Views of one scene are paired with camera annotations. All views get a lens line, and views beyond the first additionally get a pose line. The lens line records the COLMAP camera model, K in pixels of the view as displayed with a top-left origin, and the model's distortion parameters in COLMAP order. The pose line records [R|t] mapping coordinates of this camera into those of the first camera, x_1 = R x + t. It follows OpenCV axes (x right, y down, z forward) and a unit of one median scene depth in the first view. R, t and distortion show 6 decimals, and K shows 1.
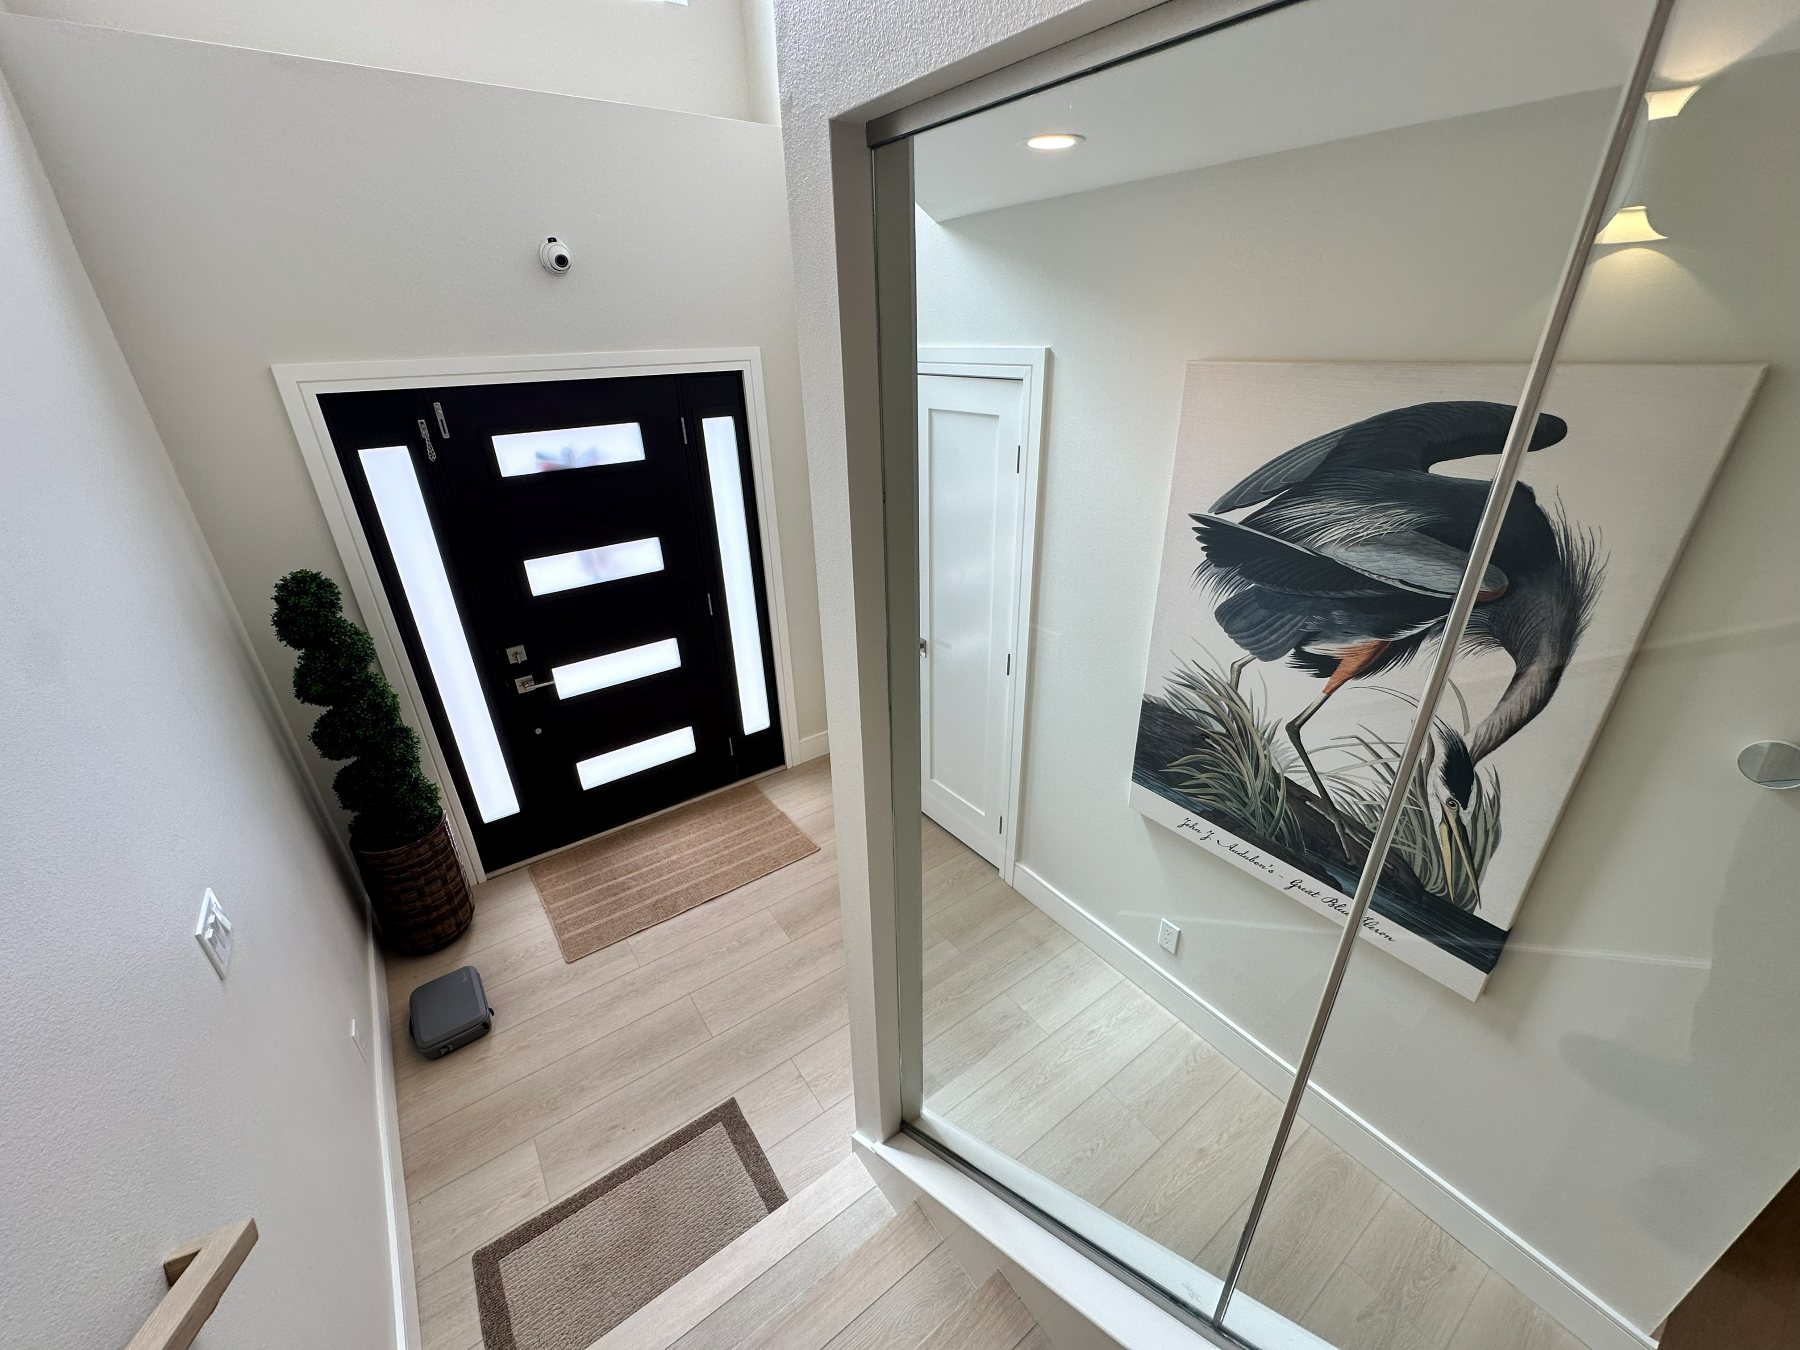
lens RADIAL K [[719.9, 0, 898.2], [0, 719.9, 673.0], [0, 0, 1]] dist [-0.002107, 0.000252]
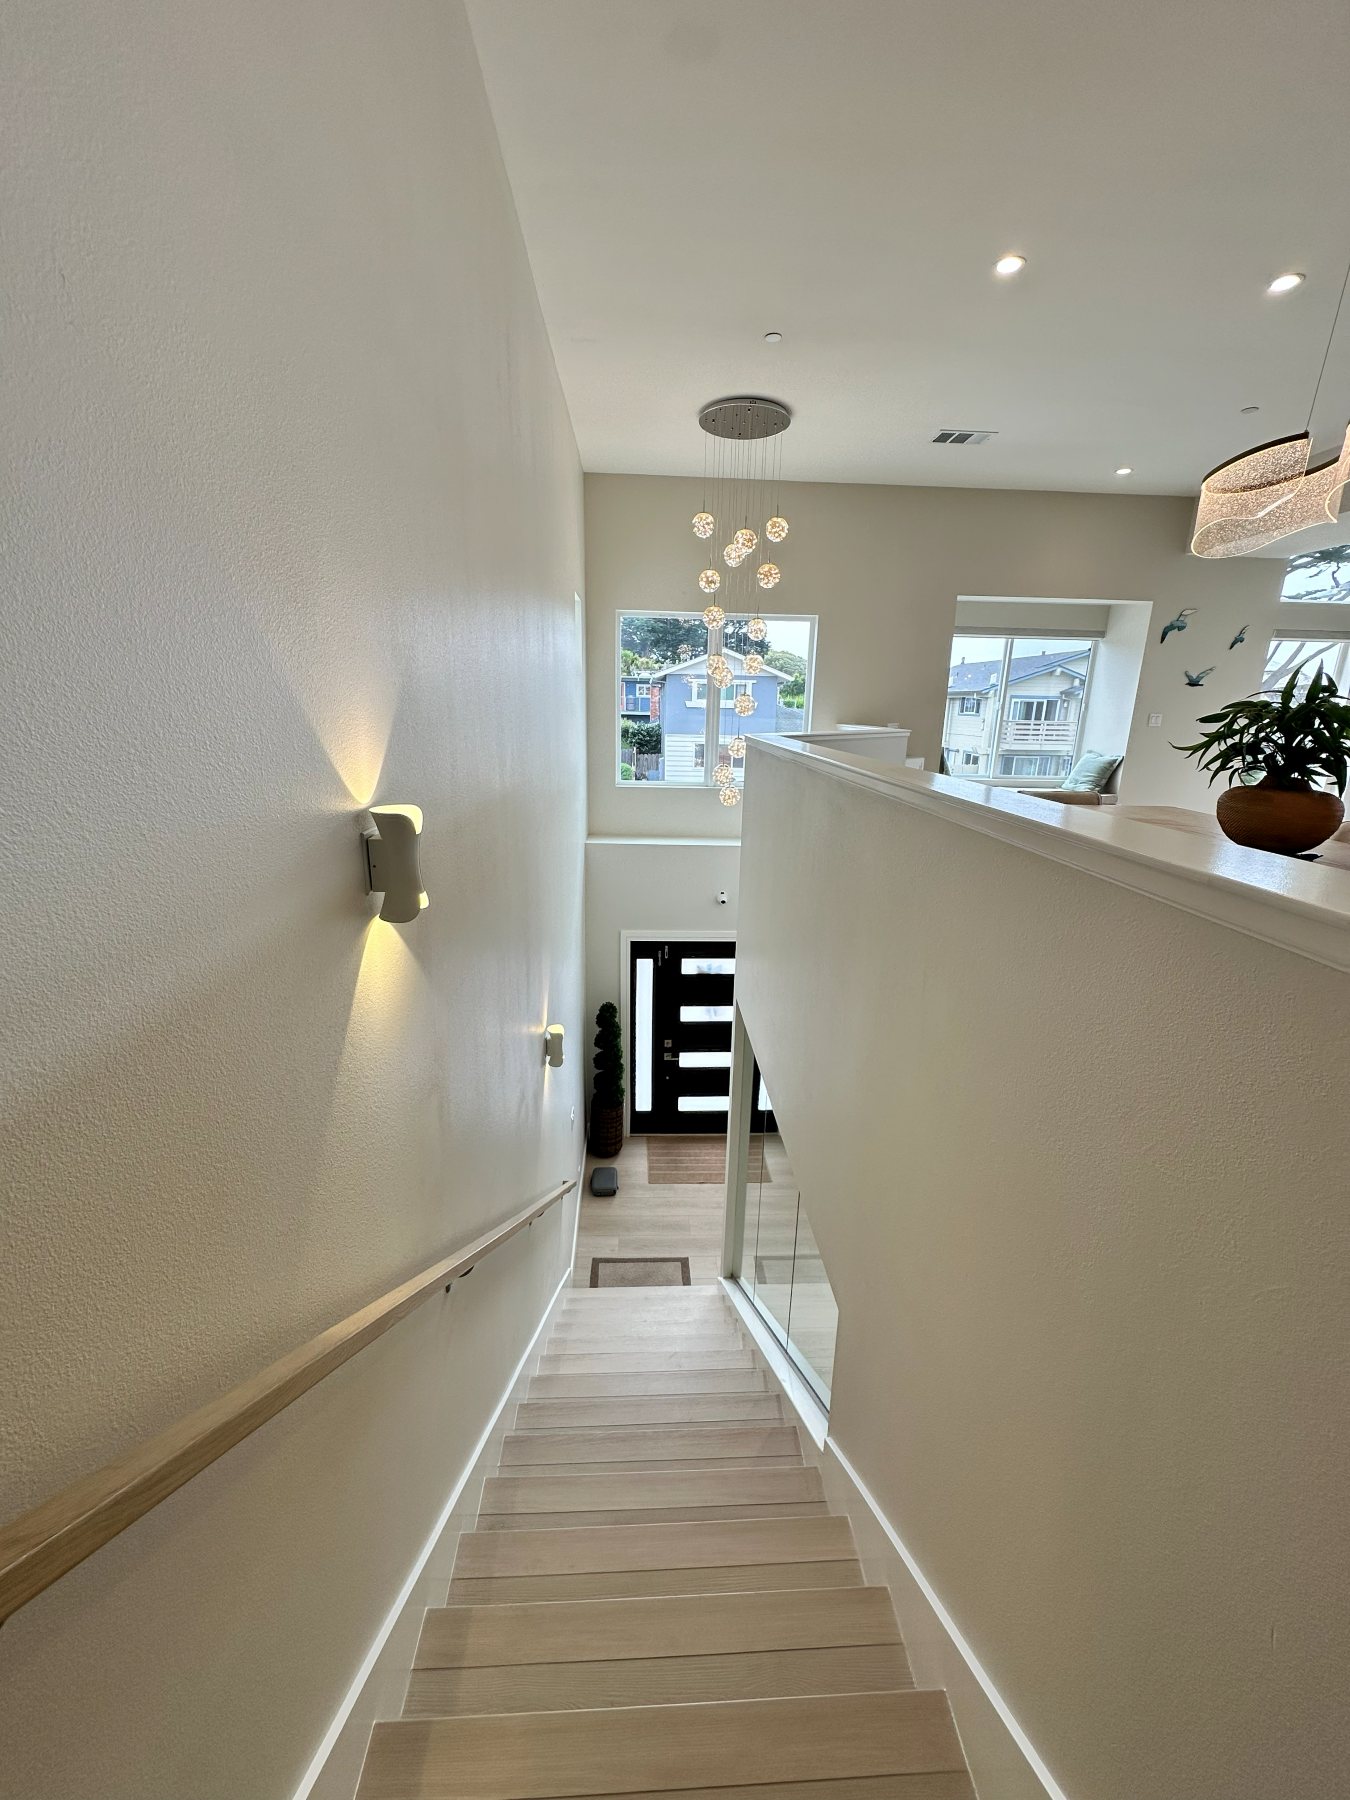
lens RADIAL K [[714.9, 0, 675.0], [0, 714.9, 900.0], [0, 0, 1]] dist [-0.005002, 0.001089]
pose [[0.838430, 0.184515, -0.512825, 0.644101], [-0.272673, 0.956731, -0.101566, -0.266738], [0.471895, 0.224990, 0.852464, -1.164653]]
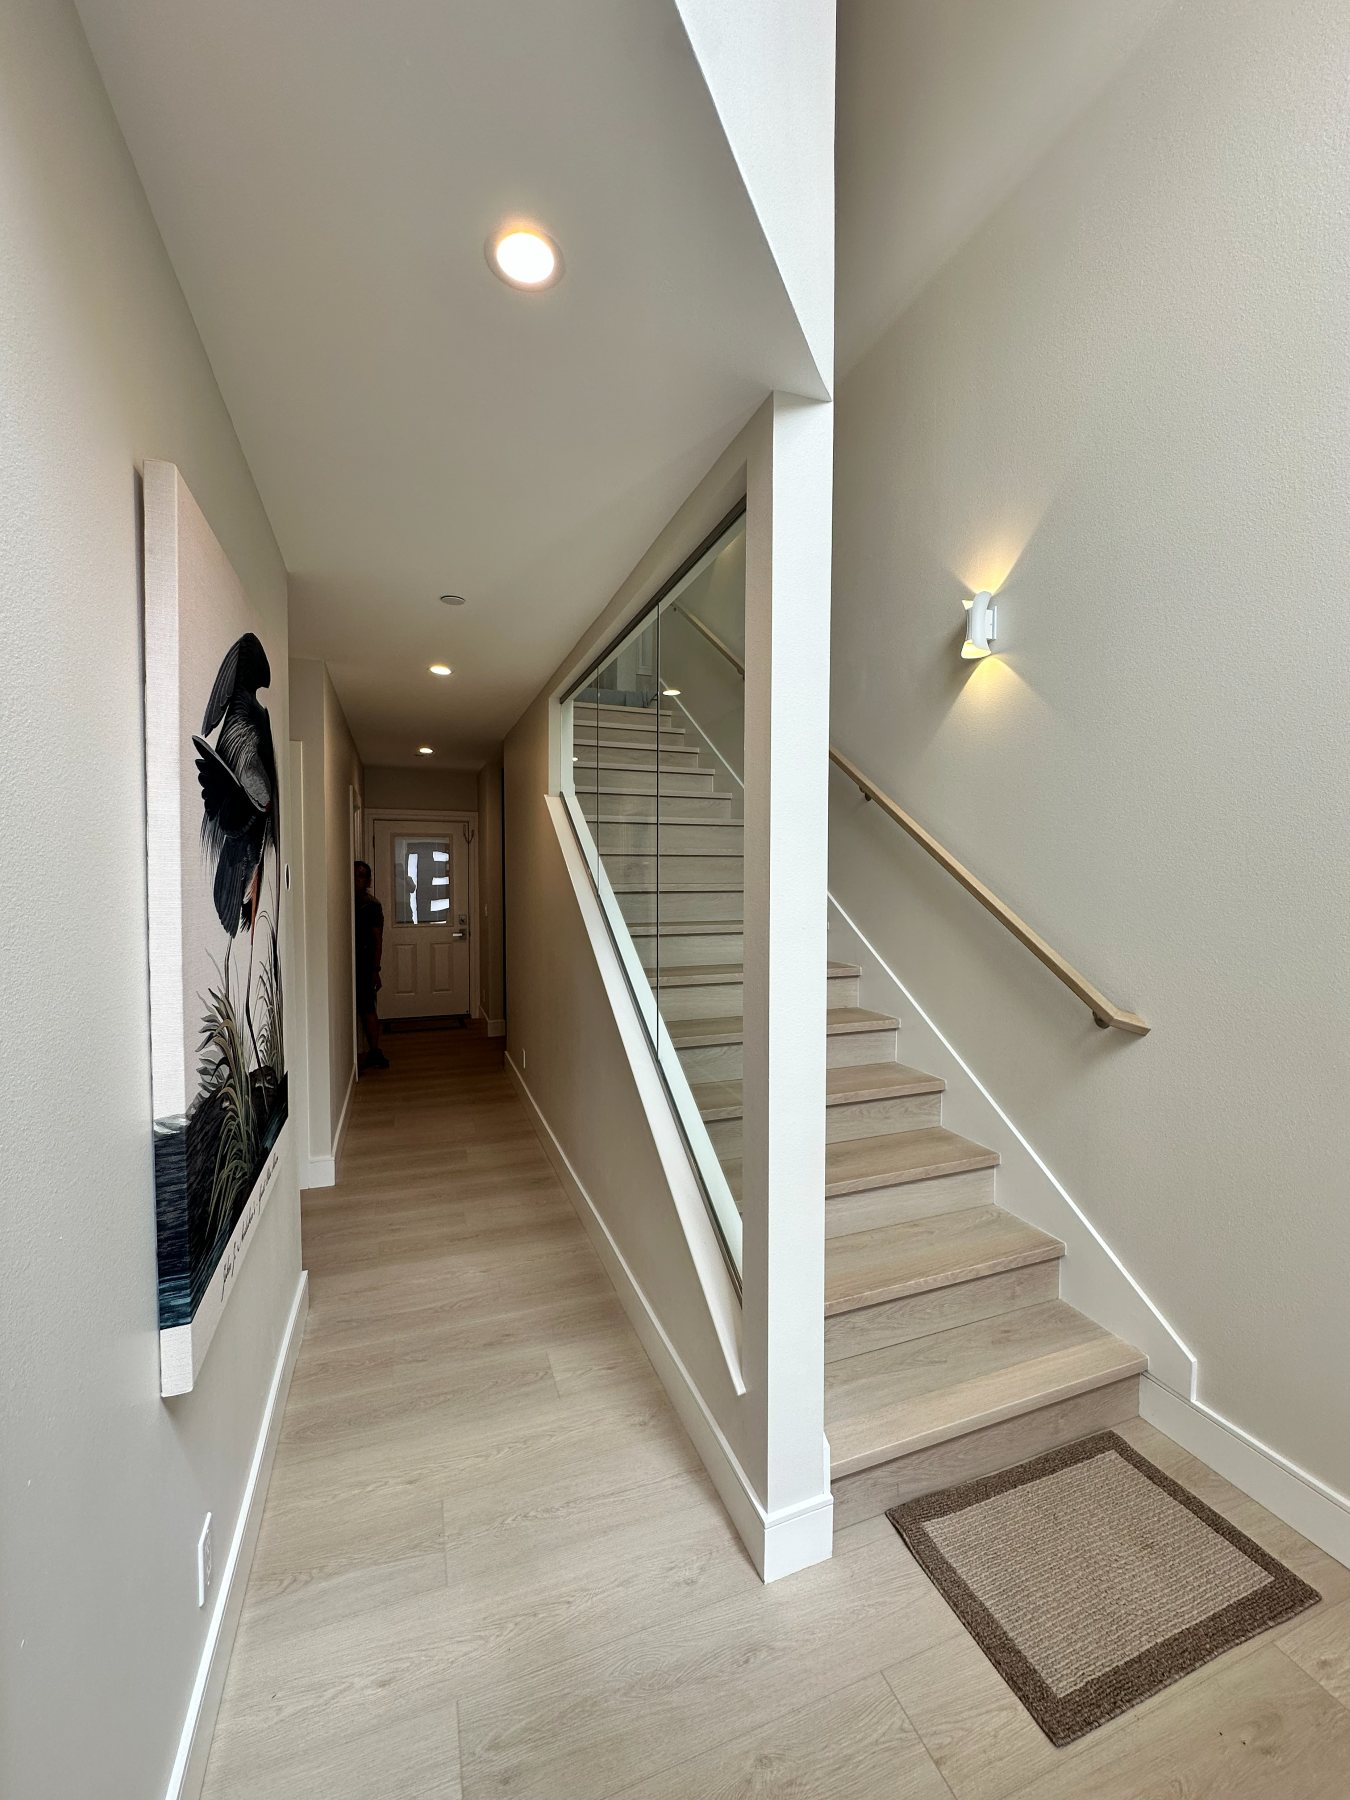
lens RADIAL K [[714.9, 0, 675.0], [0, 714.9, 900.0], [0, 0, 1]] dist [-0.005002, 0.001089]
pose [[-0.965308, 0.013235, 0.260780, -0.091816], [0.133001, 0.884372, 0.447433, -0.237228], [-0.224704, 0.466595, -0.855452, 1.120103]]
